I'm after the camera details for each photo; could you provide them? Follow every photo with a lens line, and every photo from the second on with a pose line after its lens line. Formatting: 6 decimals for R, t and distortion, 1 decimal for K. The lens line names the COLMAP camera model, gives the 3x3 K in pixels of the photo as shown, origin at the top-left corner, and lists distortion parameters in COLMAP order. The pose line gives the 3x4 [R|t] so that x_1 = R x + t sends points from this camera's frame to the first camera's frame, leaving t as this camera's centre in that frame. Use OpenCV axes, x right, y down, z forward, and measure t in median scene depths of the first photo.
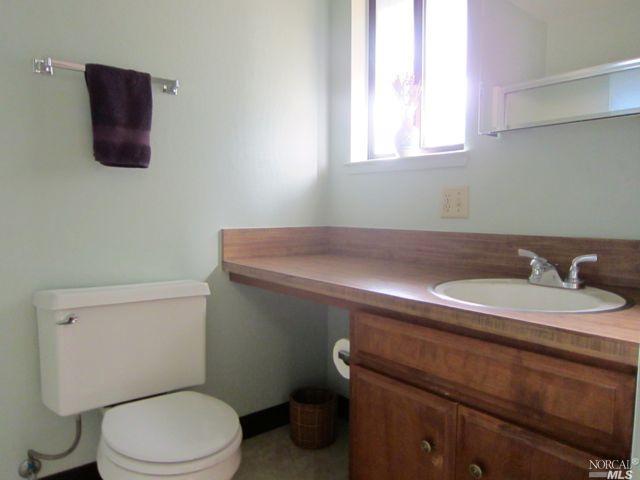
lens RADIAL K [[453.9, 0, 320.0], [0, 453.9, 240.0], [0, 0, 1]] dist [-0.058921, 0.047002]
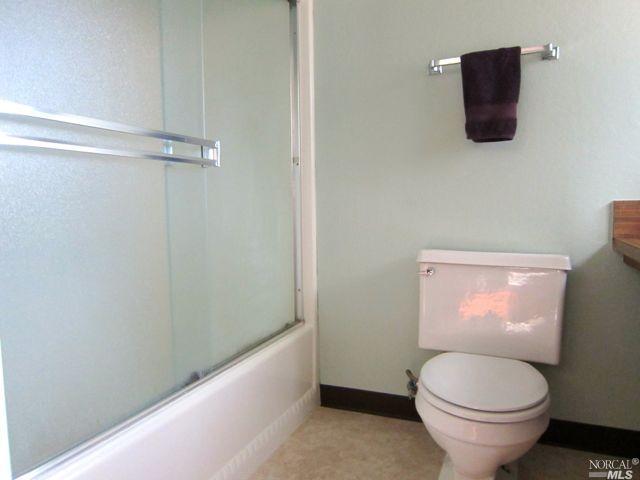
lens RADIAL K [[453.9, 0, 320.0], [0, 453.9, 240.0], [0, 0, 1]] dist [-0.058921, 0.047002]
pose [[0.449973, 0.057403, -0.891195, 0.347187], [-0.042317, 0.998182, 0.042928, 0.044315], [0.892039, 0.018397, 0.451584, 0.146622]]
